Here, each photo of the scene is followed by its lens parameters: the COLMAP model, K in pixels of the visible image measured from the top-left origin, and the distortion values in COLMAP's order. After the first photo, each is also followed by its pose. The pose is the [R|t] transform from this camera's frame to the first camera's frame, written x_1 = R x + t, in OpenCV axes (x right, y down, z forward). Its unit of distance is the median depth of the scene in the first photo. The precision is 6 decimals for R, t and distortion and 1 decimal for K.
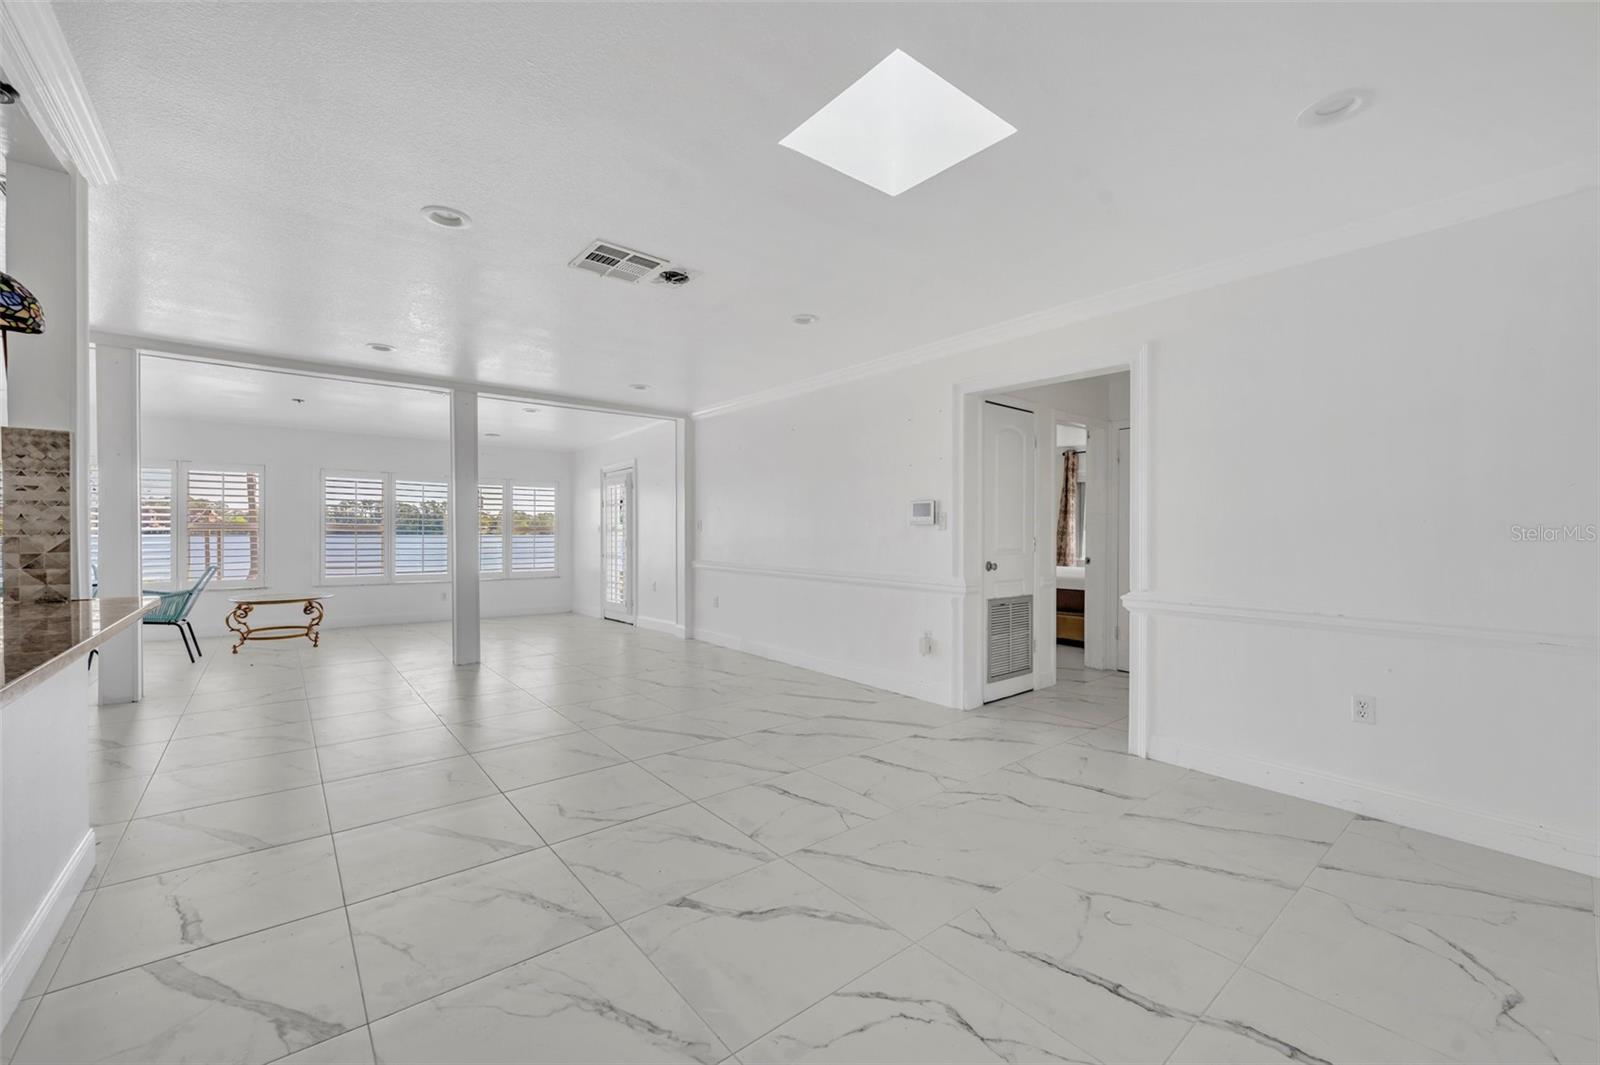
lens RADIAL K [[631.8, 0, 815.6], [0, 631.8, 540.6], [0, 0, 1]] dist [-0.004752, 0.000666]
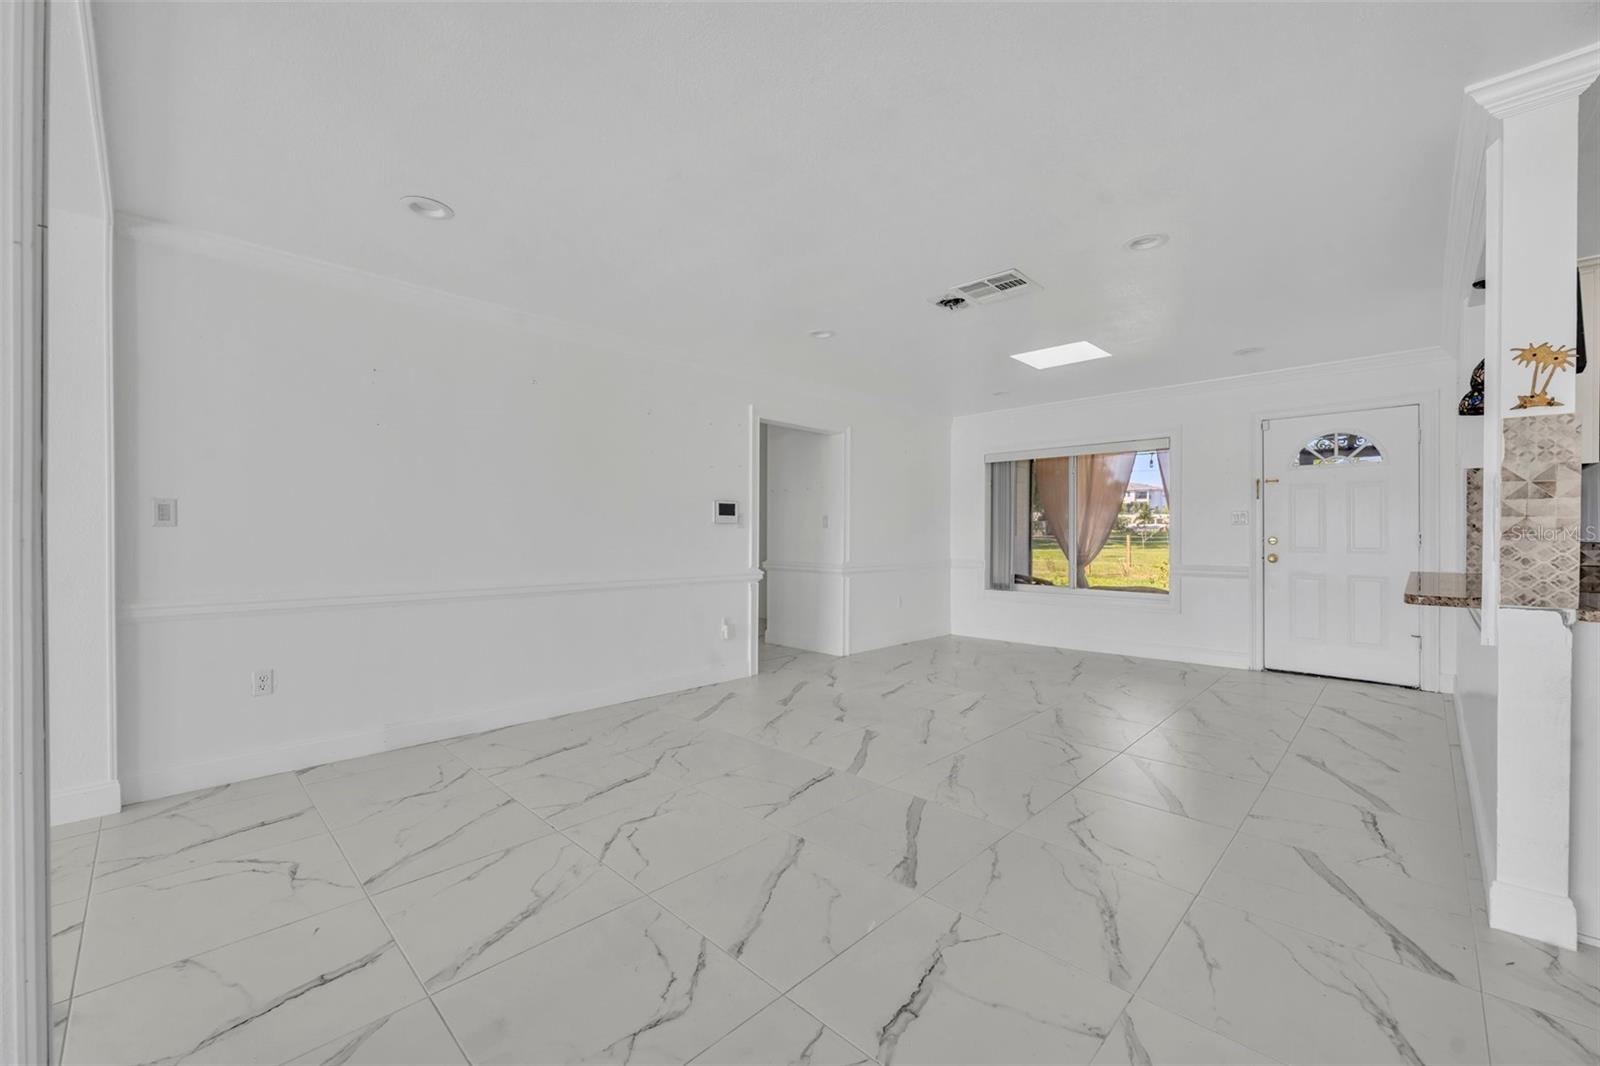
lens RADIAL K [[650.1, 0, 783.7], [0, 650.1, 518.8], [0, 0, 1]] dist [0.001799, -0.001241]
pose [[-0.095189, 0.008903, 0.995419, -1.335444], [0.008032, 0.999934, -0.008175, -0.022725], [-0.995427, 0.007217, -0.095255, 1.402752]]
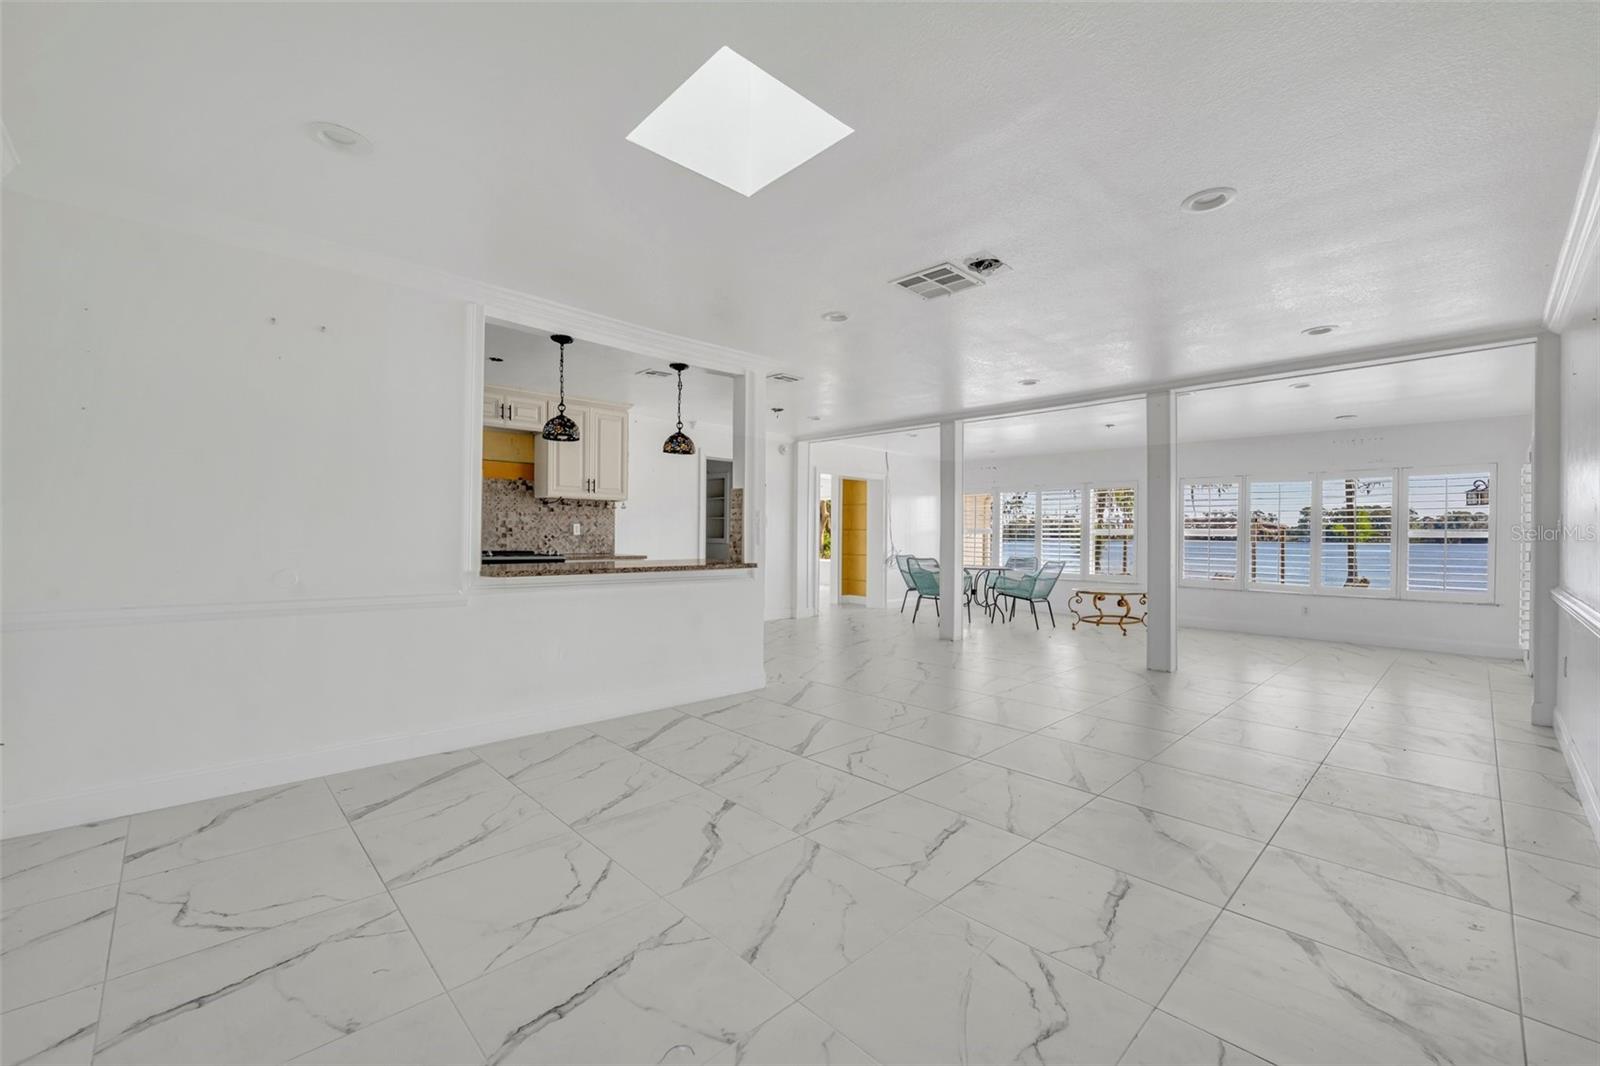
lens RADIAL K [[650.1, 0, 788.2], [0, 650.1, 540.9], [0, 0, 1]] dist [0.001799, -0.001241]
pose [[0.061027, 0.006983, -0.998112, 0.743128], [-0.019111, 0.999800, 0.005827, 0.000191], [0.997953, 0.018719, 0.061148, 0.647499]]
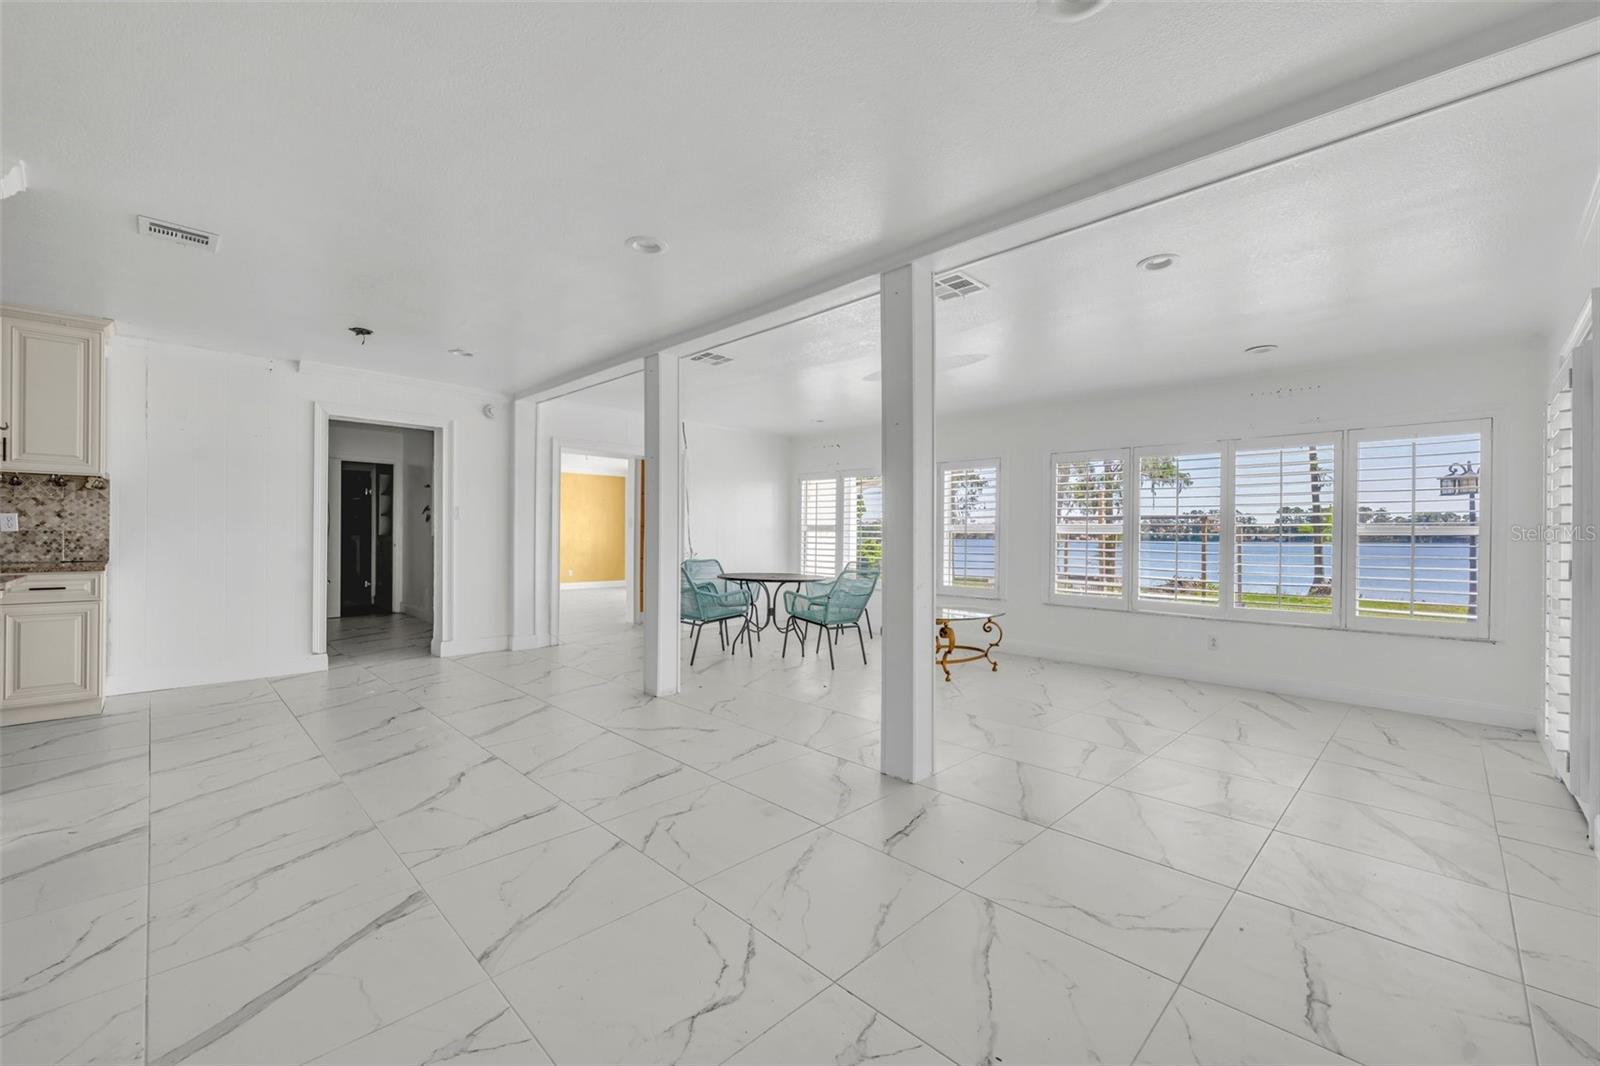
lens RADIAL K [[650.1, 0, 784.7], [0, 650.1, 540.5], [0, 0, 1]] dist [0.001799, -0.001241]
pose [[0.081276, 0.006574, -0.996670, -0.009235], [-0.018517, 0.999816, 0.005085, -0.011161], [0.996520, 0.018042, 0.081383, 1.513461]]
